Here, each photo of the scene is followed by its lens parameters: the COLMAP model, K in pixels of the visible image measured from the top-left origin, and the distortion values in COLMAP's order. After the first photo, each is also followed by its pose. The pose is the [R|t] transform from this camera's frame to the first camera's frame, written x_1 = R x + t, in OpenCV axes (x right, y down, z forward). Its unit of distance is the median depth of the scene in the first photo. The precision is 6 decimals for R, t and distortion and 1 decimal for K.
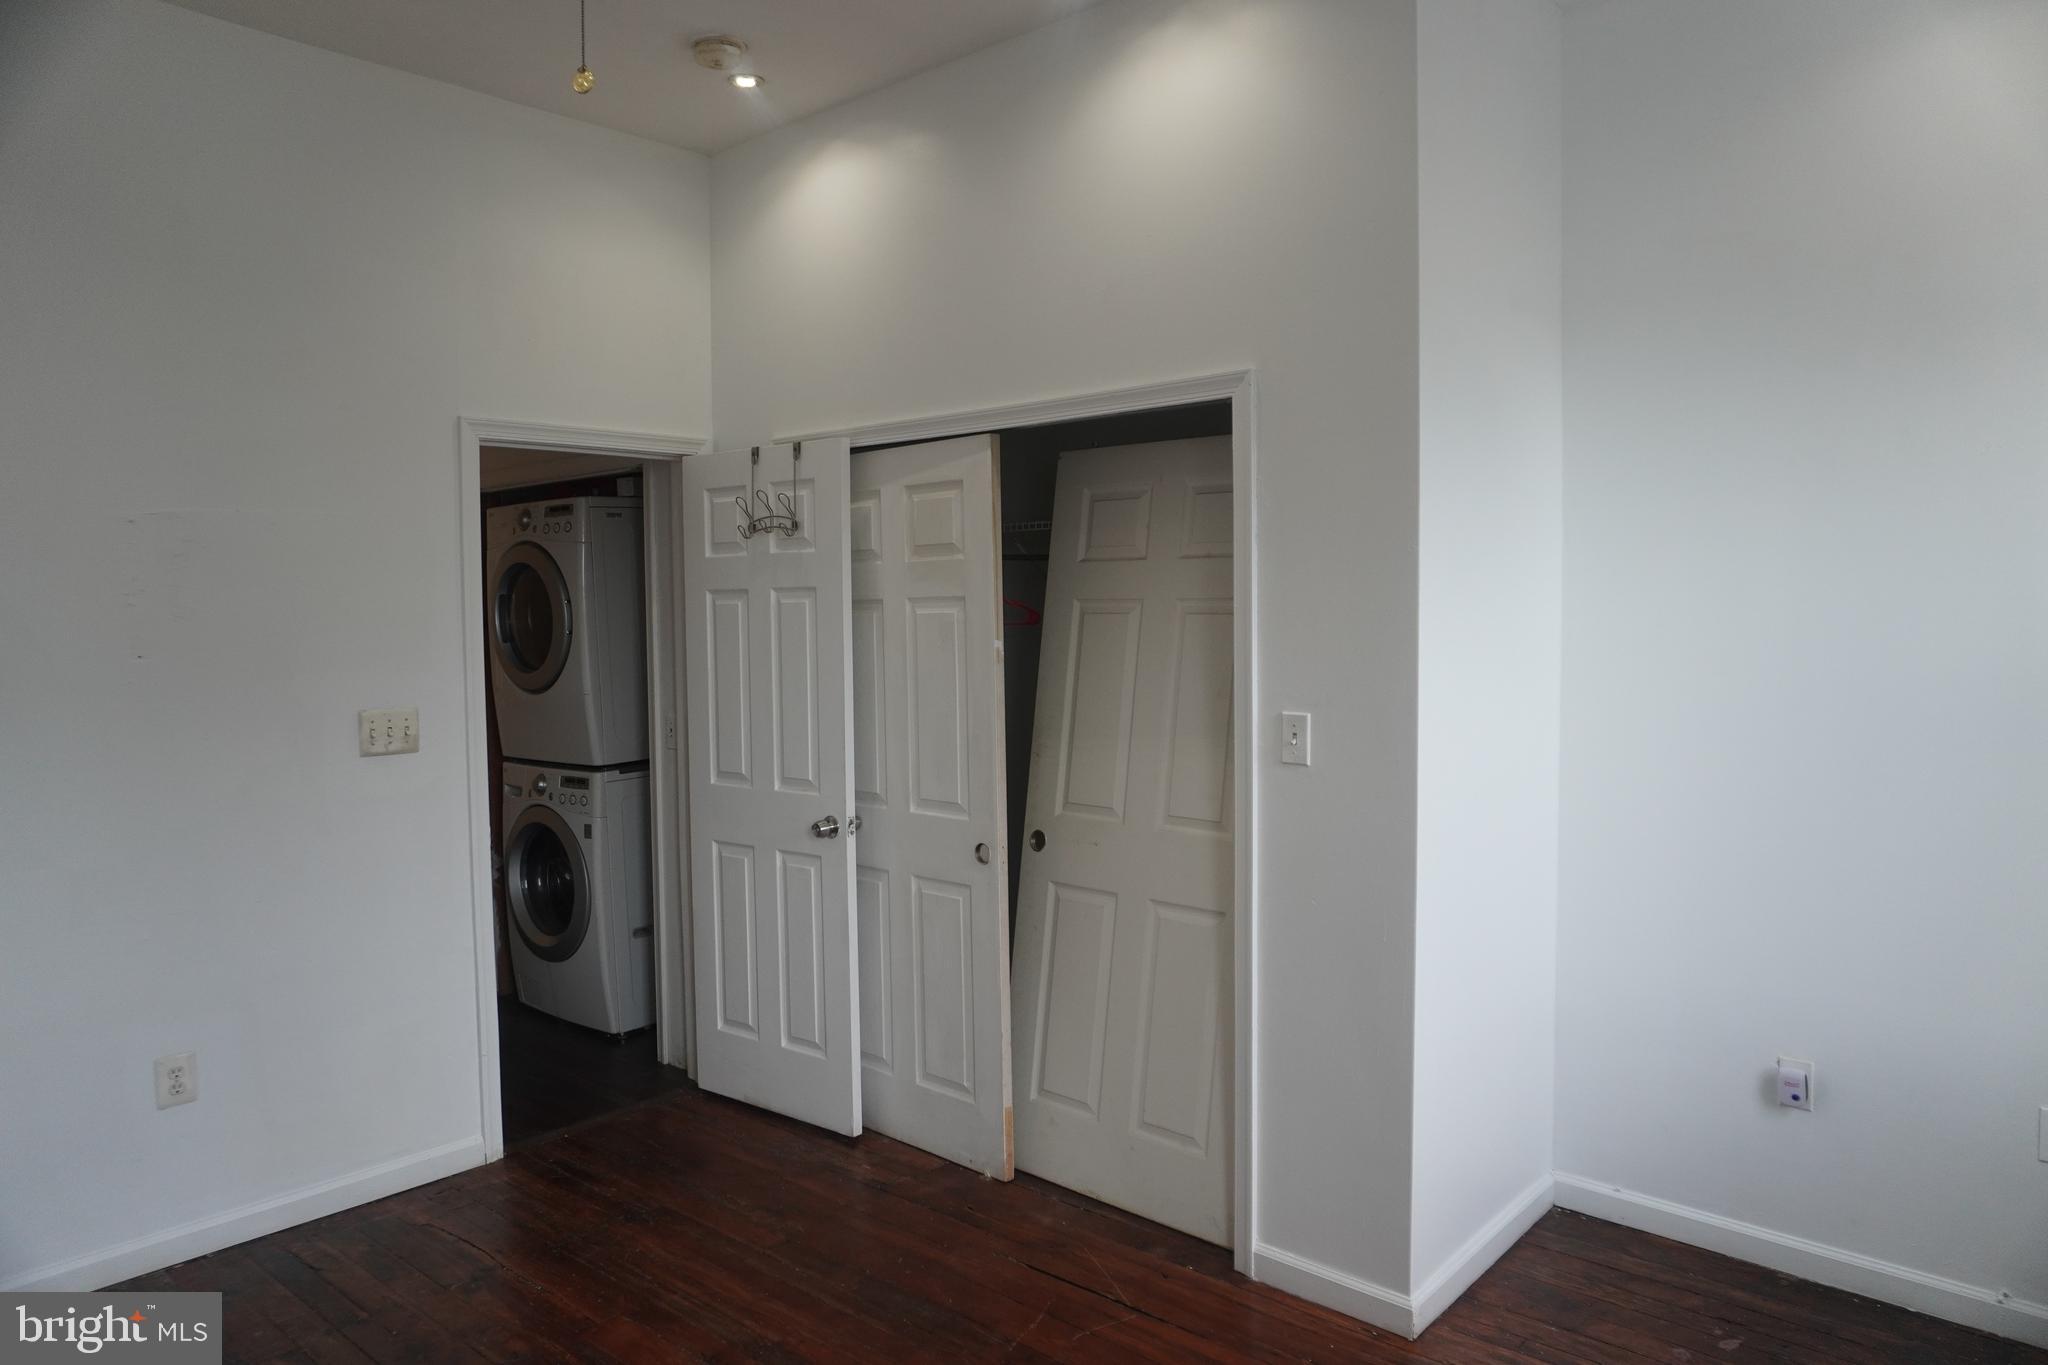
lens RADIAL K [[1348.4, 0, 1021.5], [0, 1348.4, 676.9], [0, 0, 1]] dist [-0.009213, -0.002276]
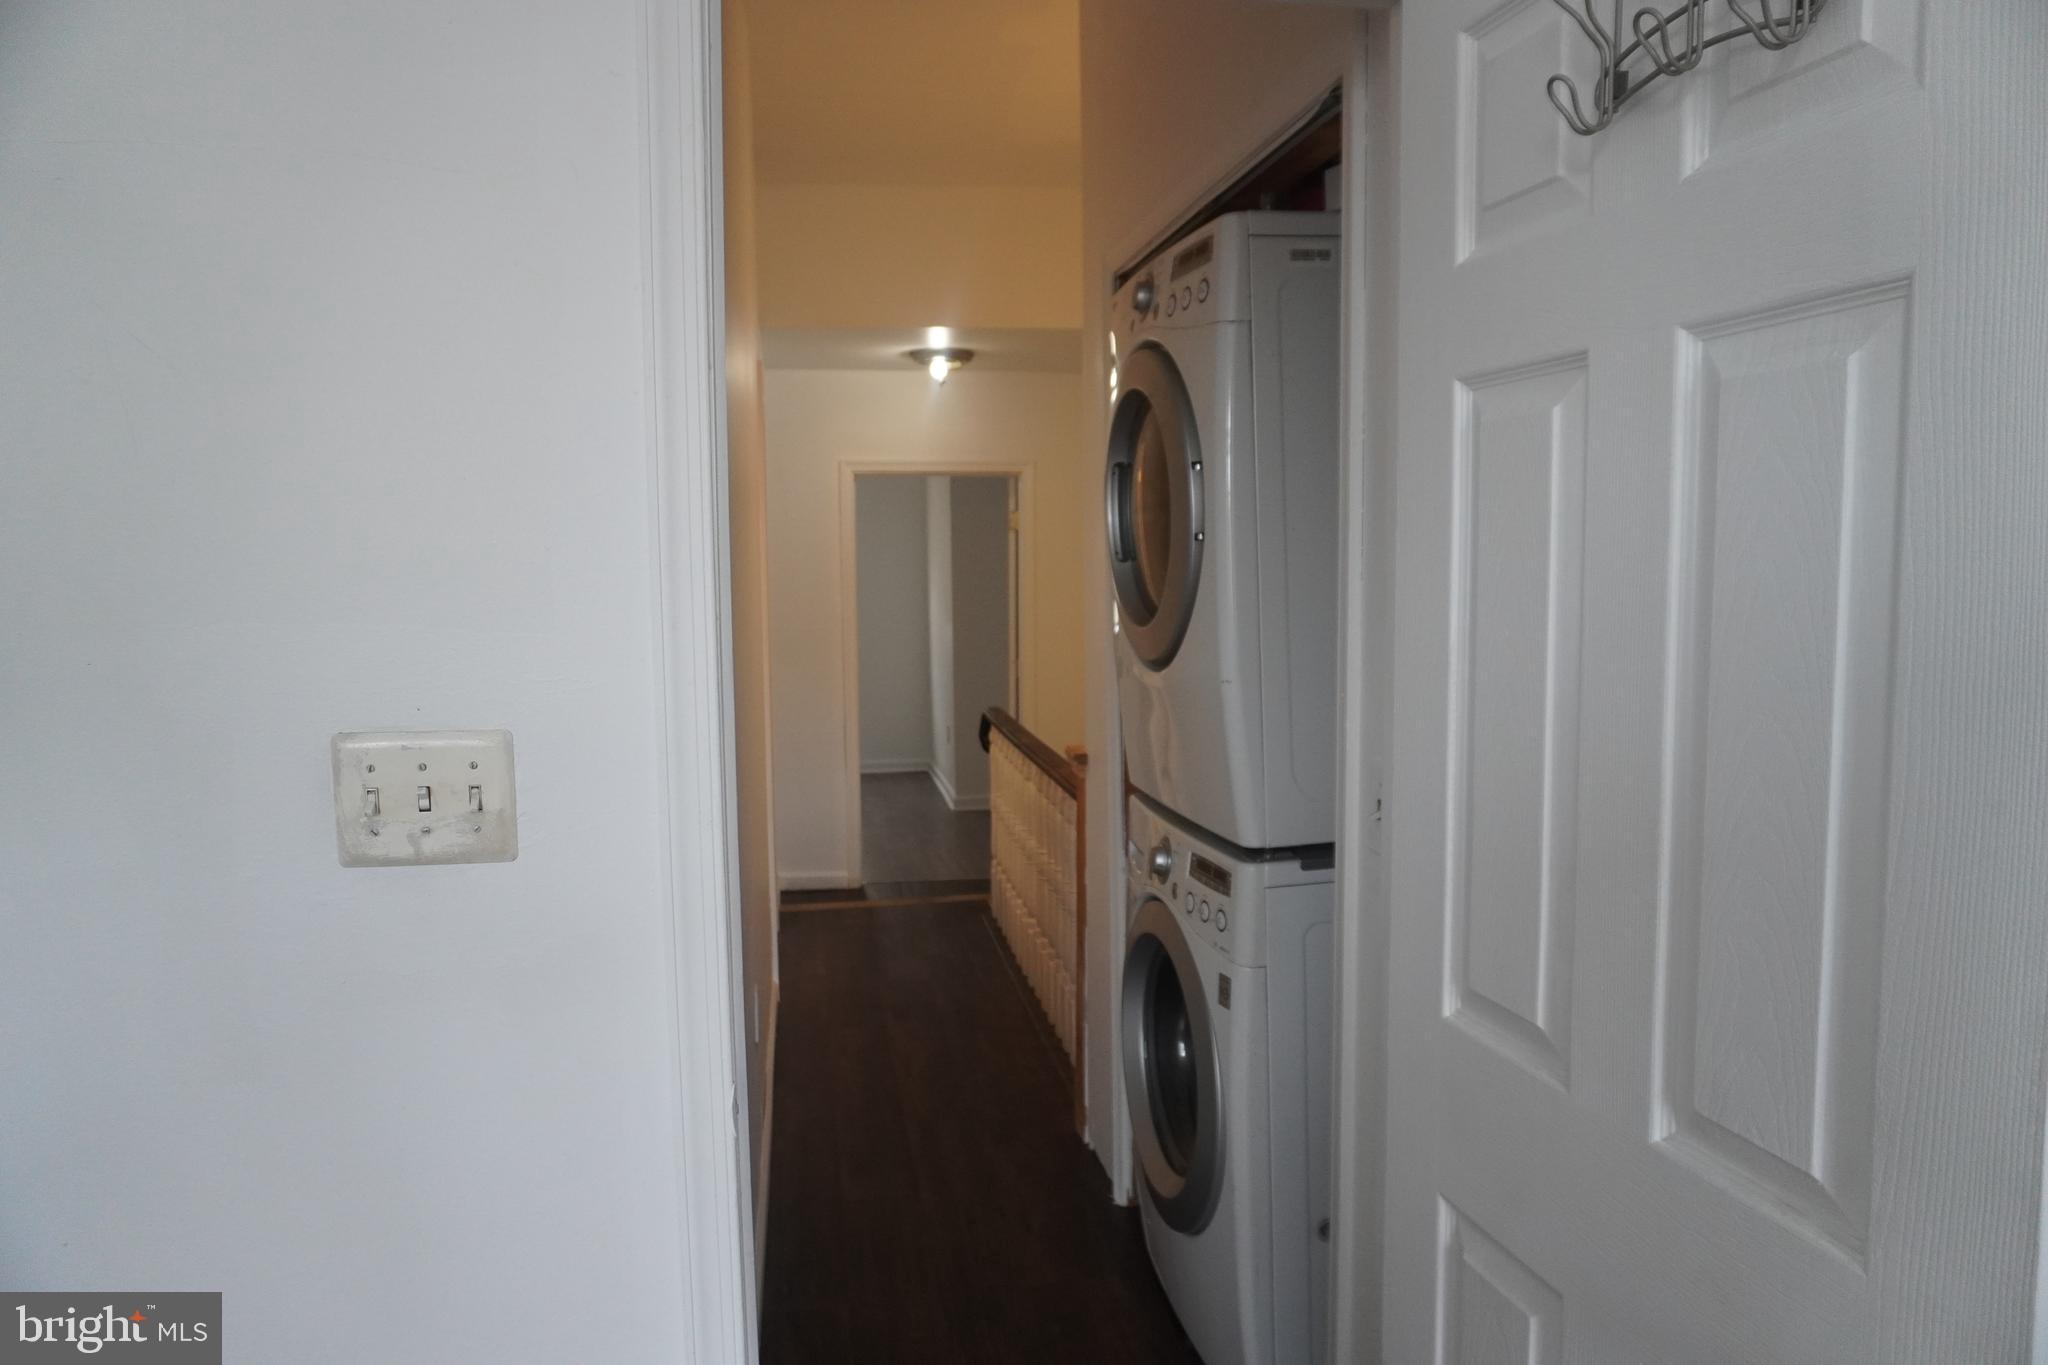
lens RADIAL K [[1348.4, 0, 1018.7], [0, 1348.4, 680.7], [0, 0, 1]] dist [-0.009213, -0.002276]
pose [[0.774904, 0.063140, -0.628917, -0.118848], [-0.032611, 0.997667, 0.059981, -0.012799], [0.631237, -0.025970, 0.775155, 0.714197]]
